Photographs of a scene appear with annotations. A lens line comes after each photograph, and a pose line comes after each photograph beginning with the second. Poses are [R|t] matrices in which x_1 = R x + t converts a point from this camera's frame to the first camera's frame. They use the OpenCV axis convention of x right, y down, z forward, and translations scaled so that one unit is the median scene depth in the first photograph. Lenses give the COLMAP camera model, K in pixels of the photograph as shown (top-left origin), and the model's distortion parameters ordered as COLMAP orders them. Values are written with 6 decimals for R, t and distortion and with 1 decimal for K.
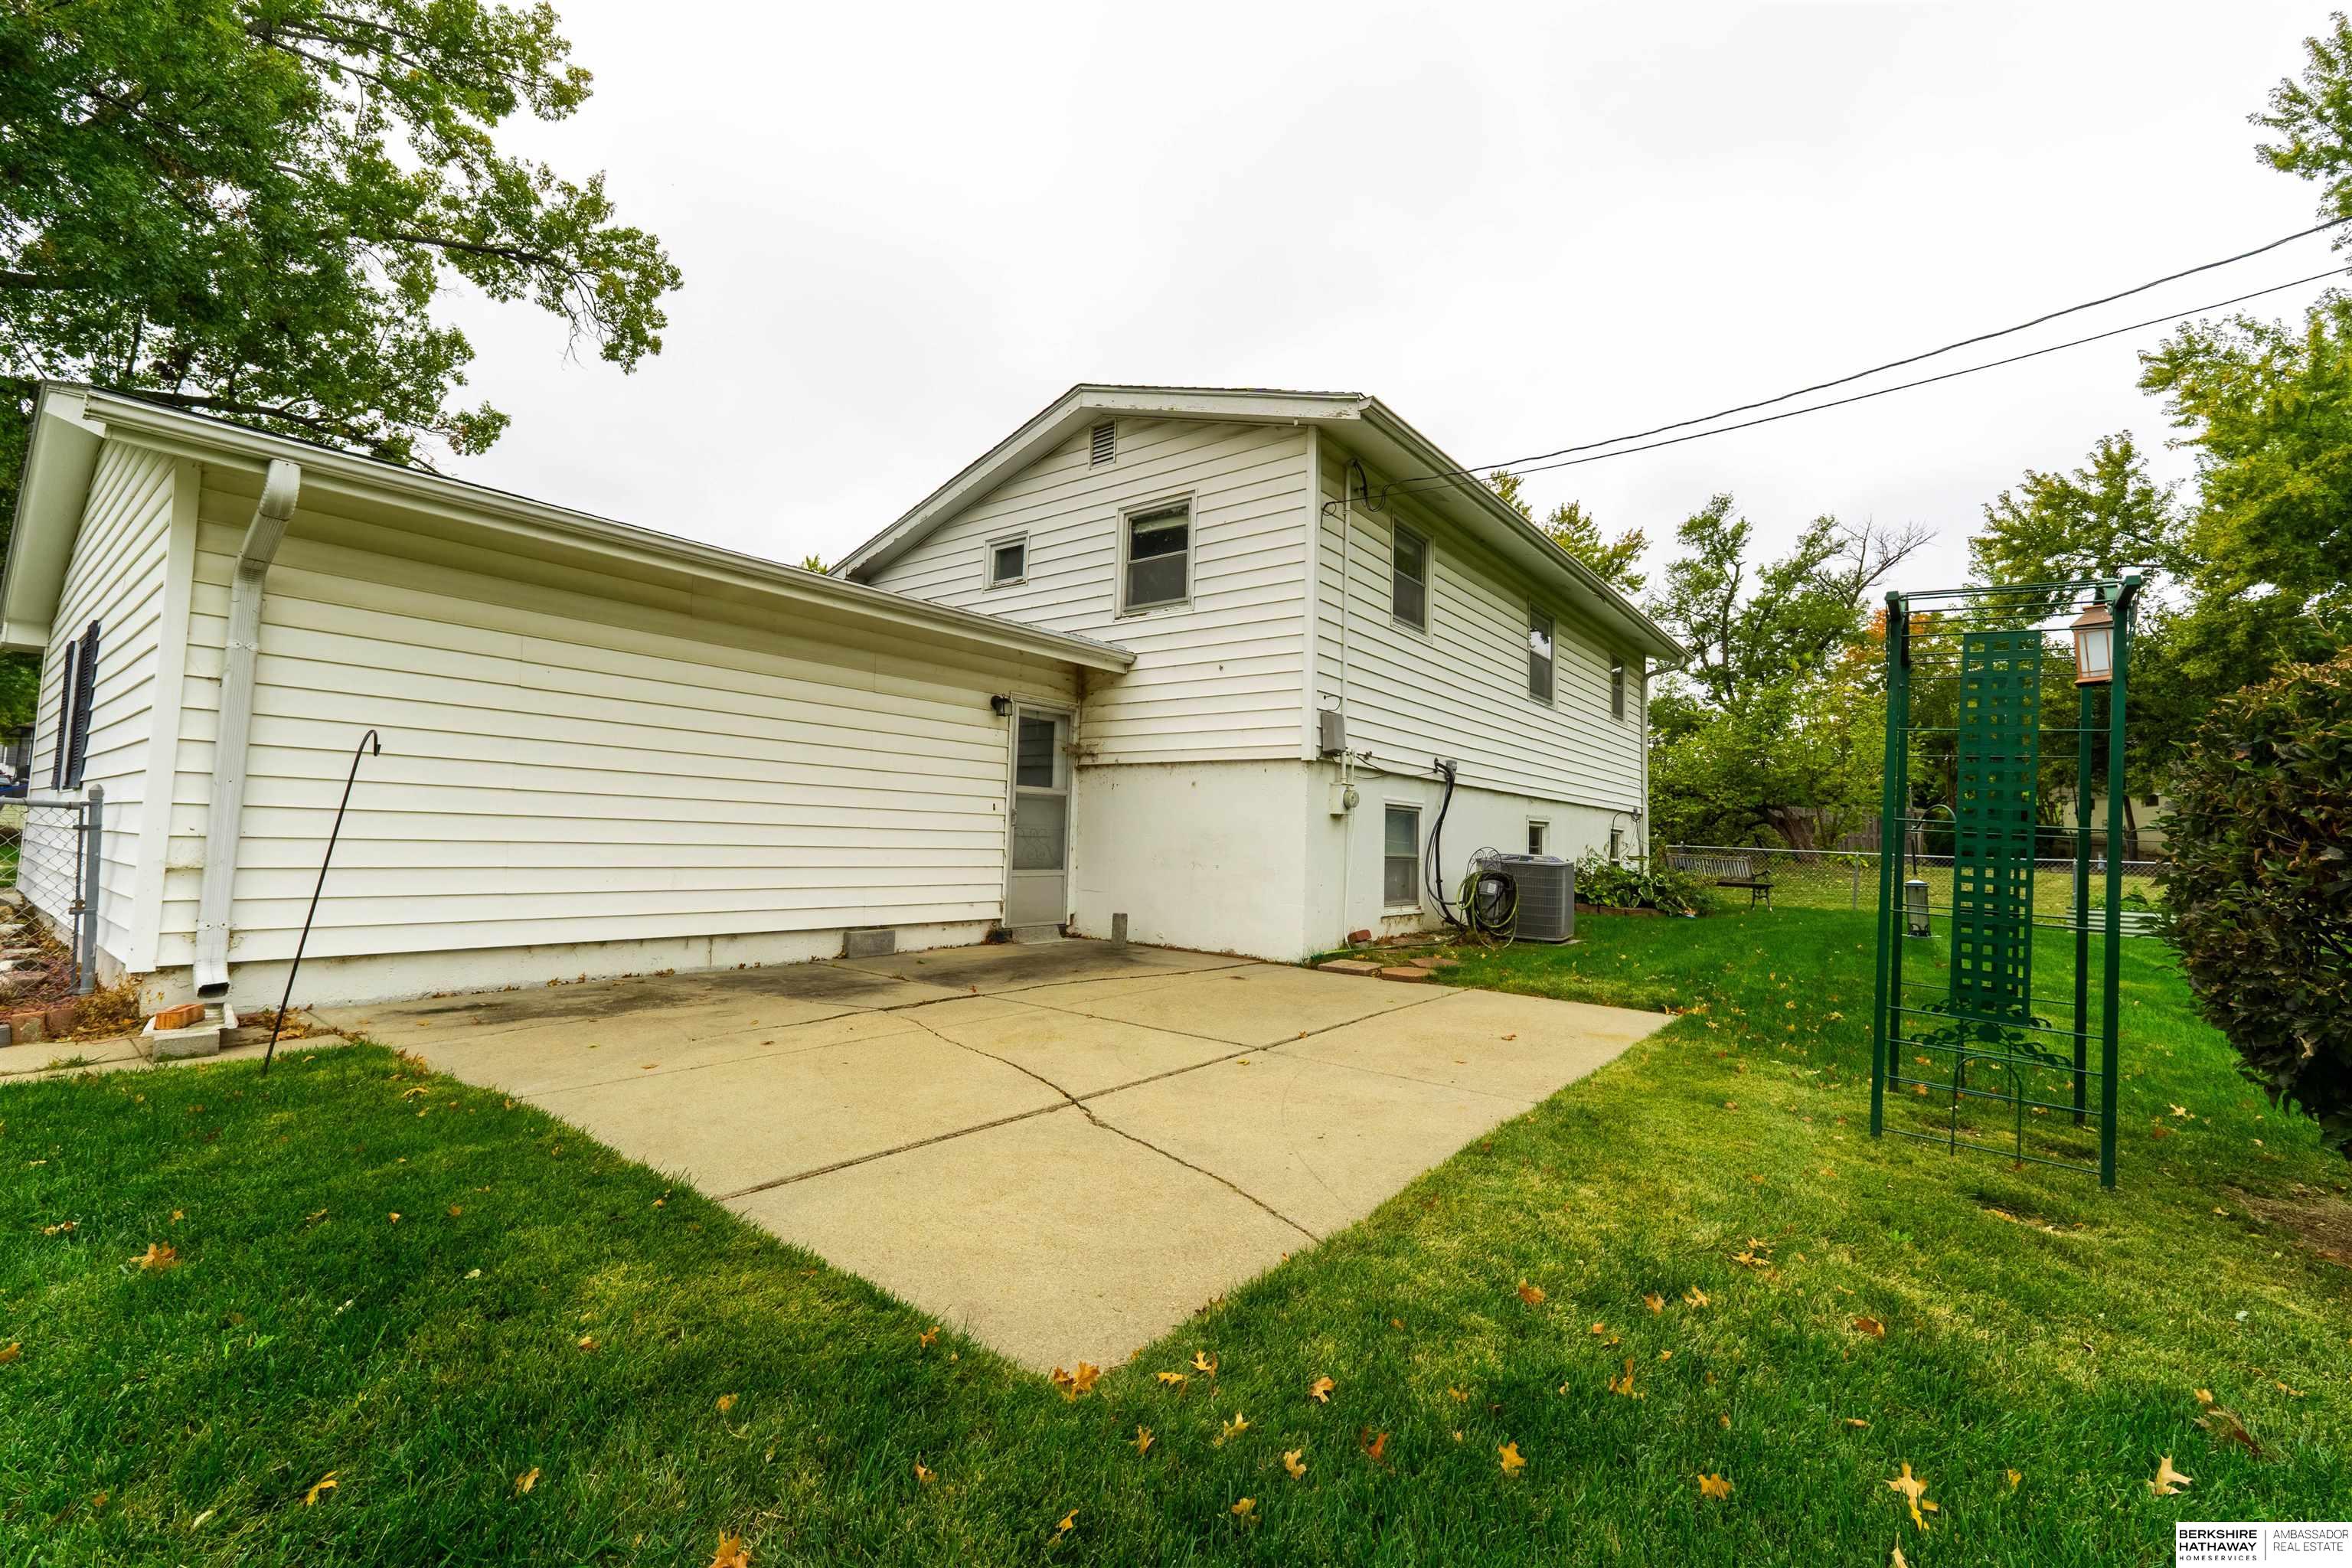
lens RADIAL K [[989.3, 0, 1176.1], [0, 989.3, 794.8], [0, 0, 1]] dist [0.007980, -0.001468]
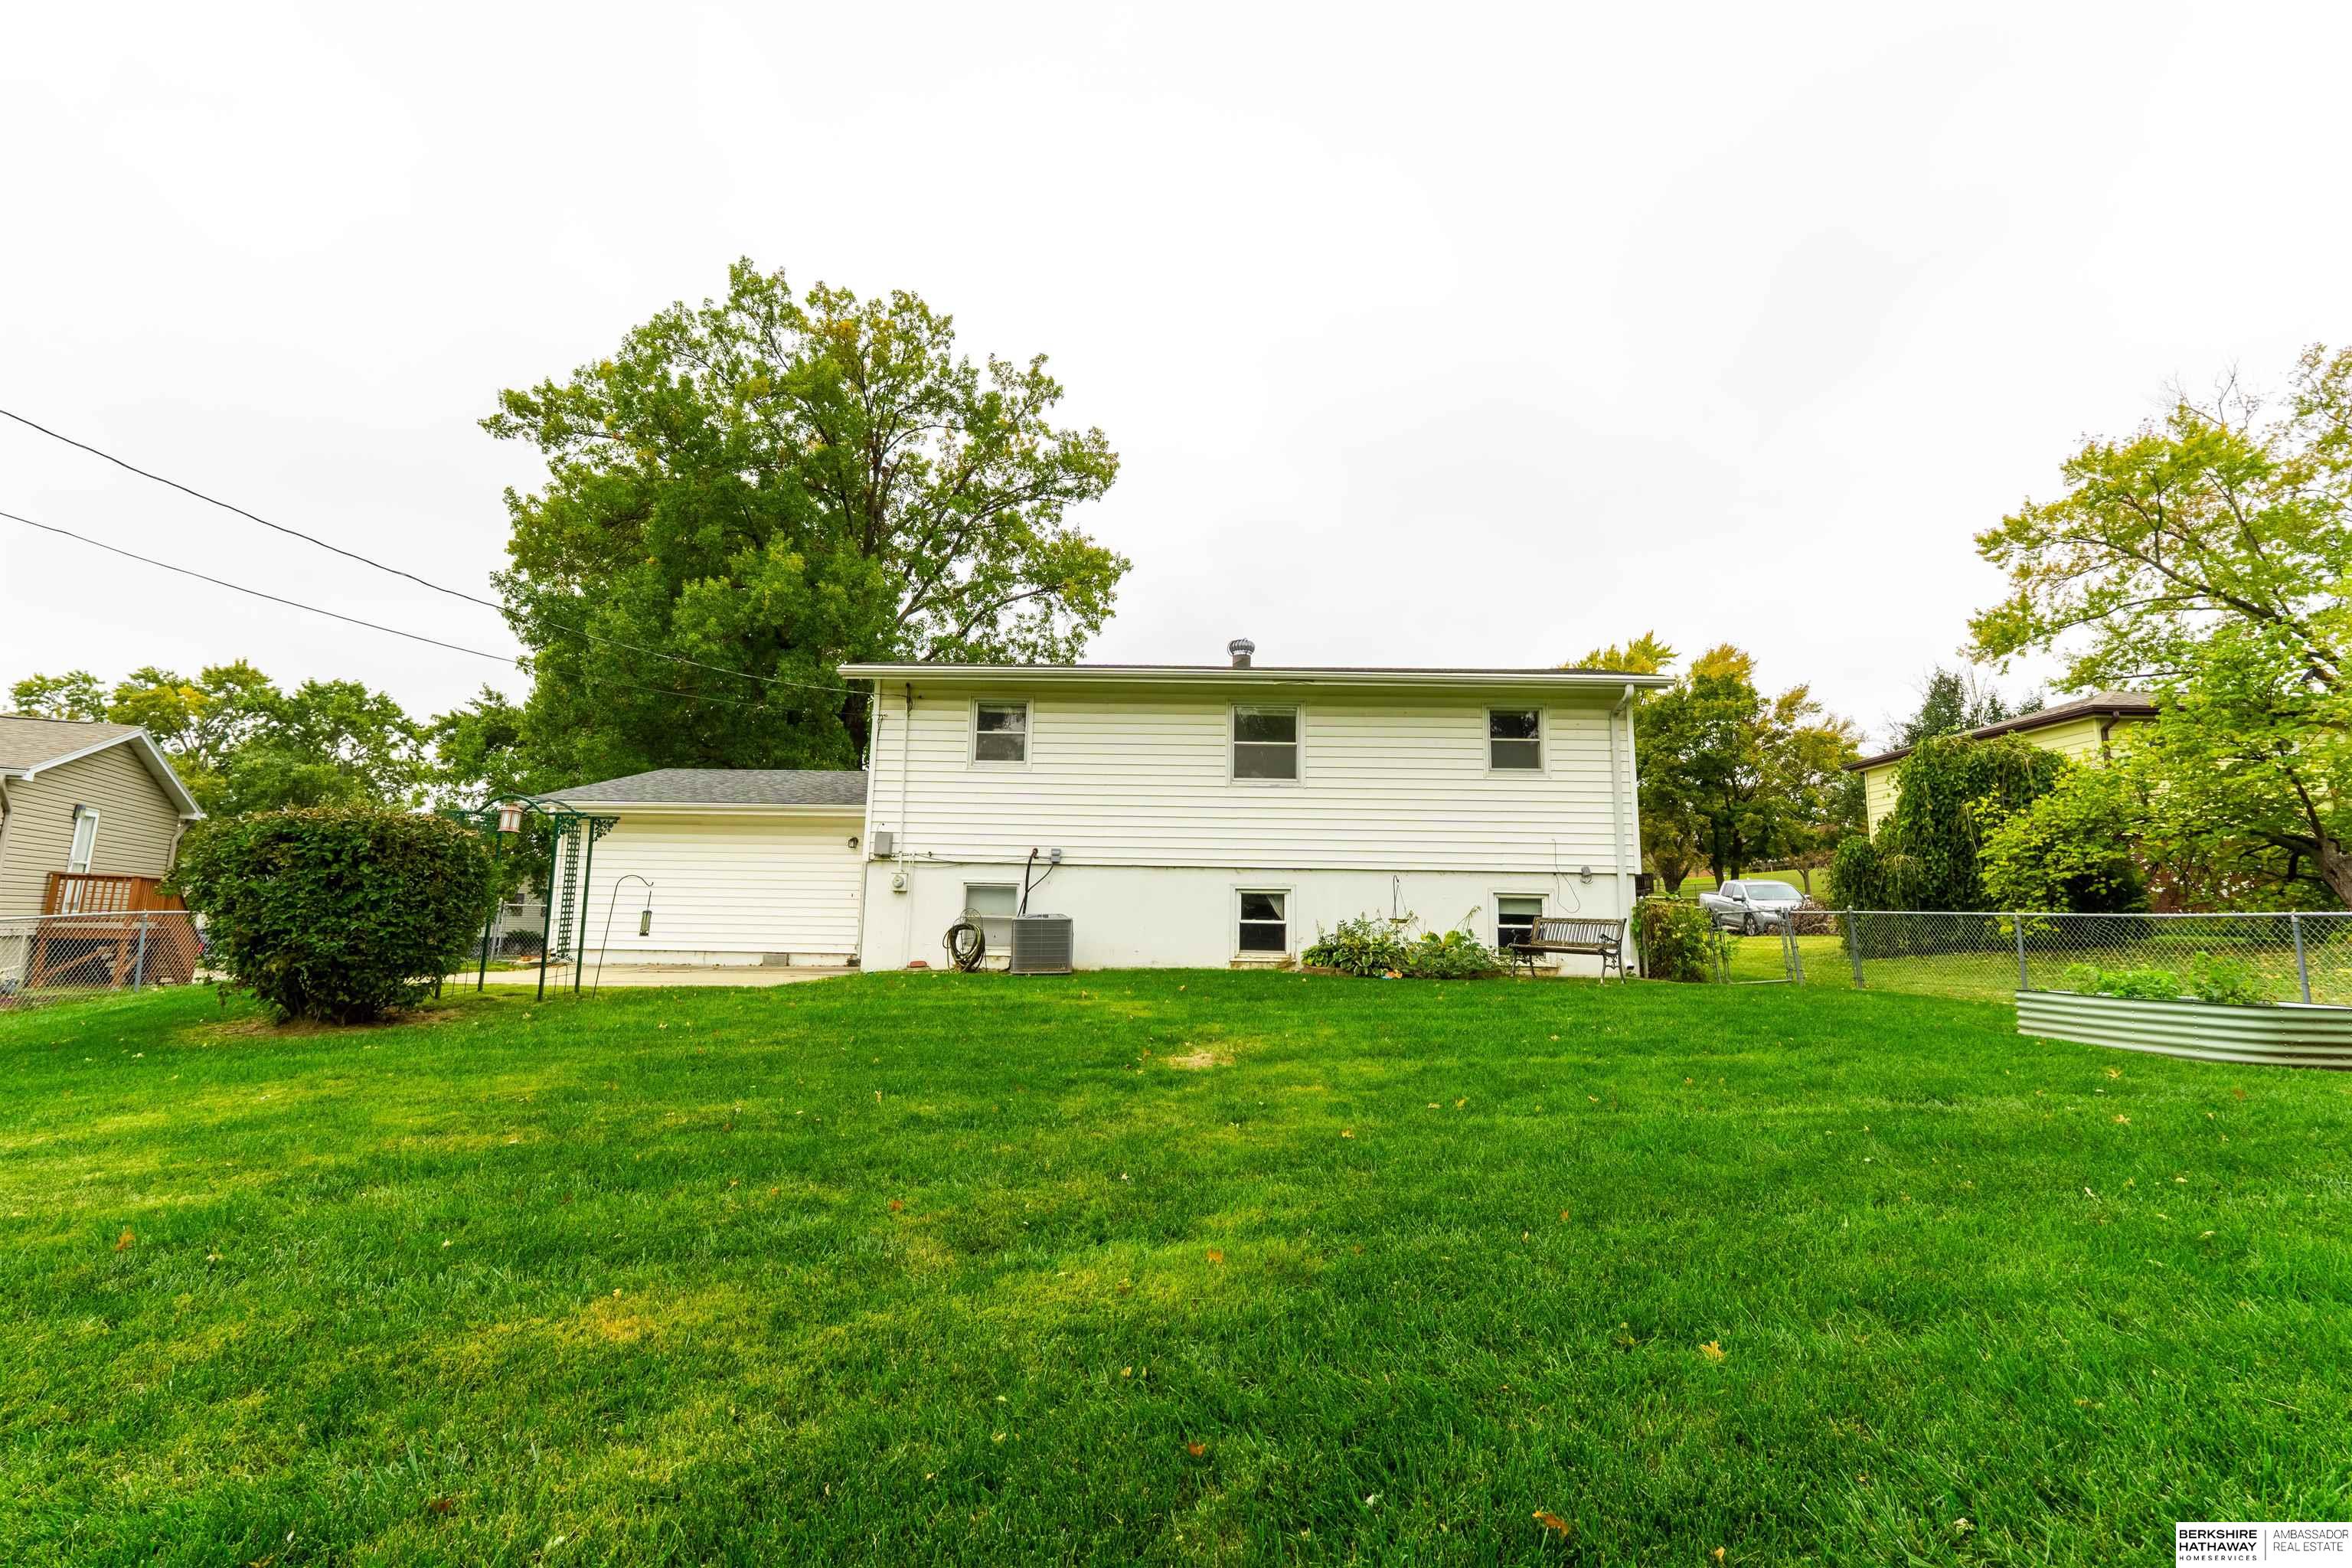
lens RADIAL K [[989.3, 0, 1159.3], [0, 989.3, 776.0], [0, 0, 1]] dist [0.007980, -0.001468]
pose [[0.599619, -0.137836, -0.788326, 0.719647], [0.038314, 0.988871, -0.143758, 0.034770], [0.799368, 0.055996, 0.598227, 0.127917]]
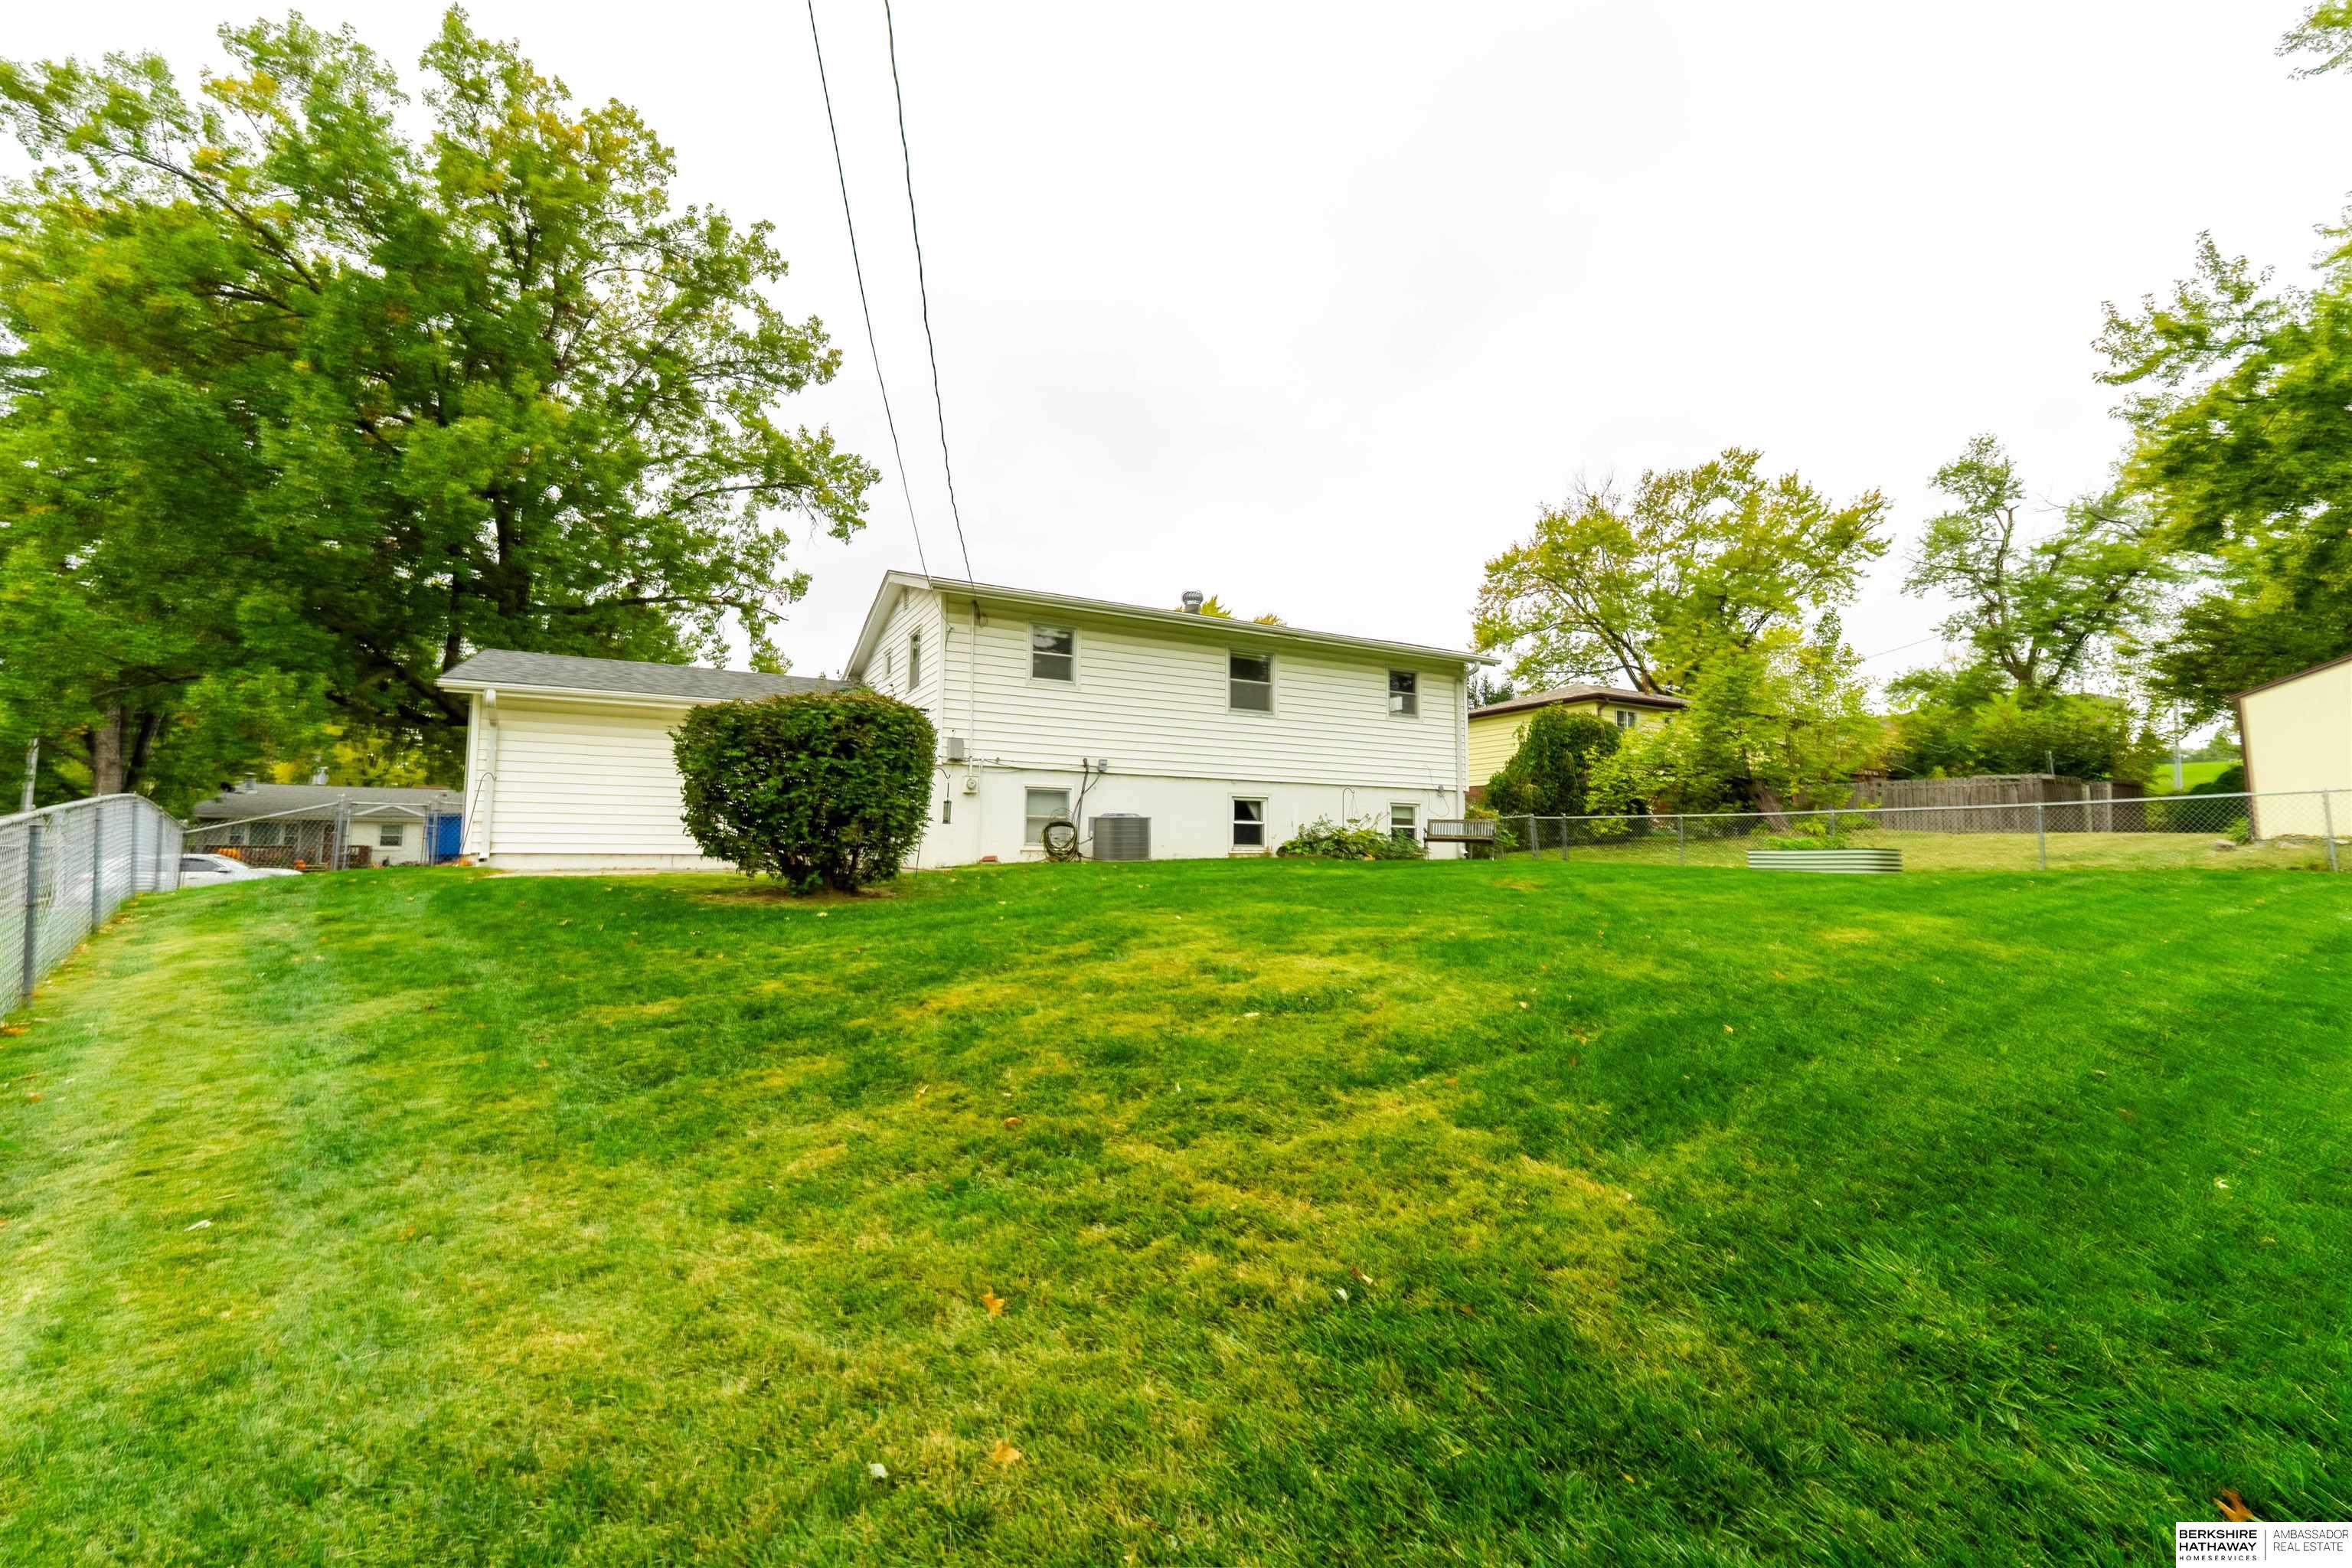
lens RADIAL K [[989.3, 0, 1173.3], [0, 989.3, 784.2], [0, 0, 1]] dist [0.007980, -0.001468]
pose [[0.919973, -0.055725, -0.388000, 0.490809], [0.042356, 0.998180, -0.042930, 0.039579], [0.389686, 0.023060, 0.920659, -0.221581]]
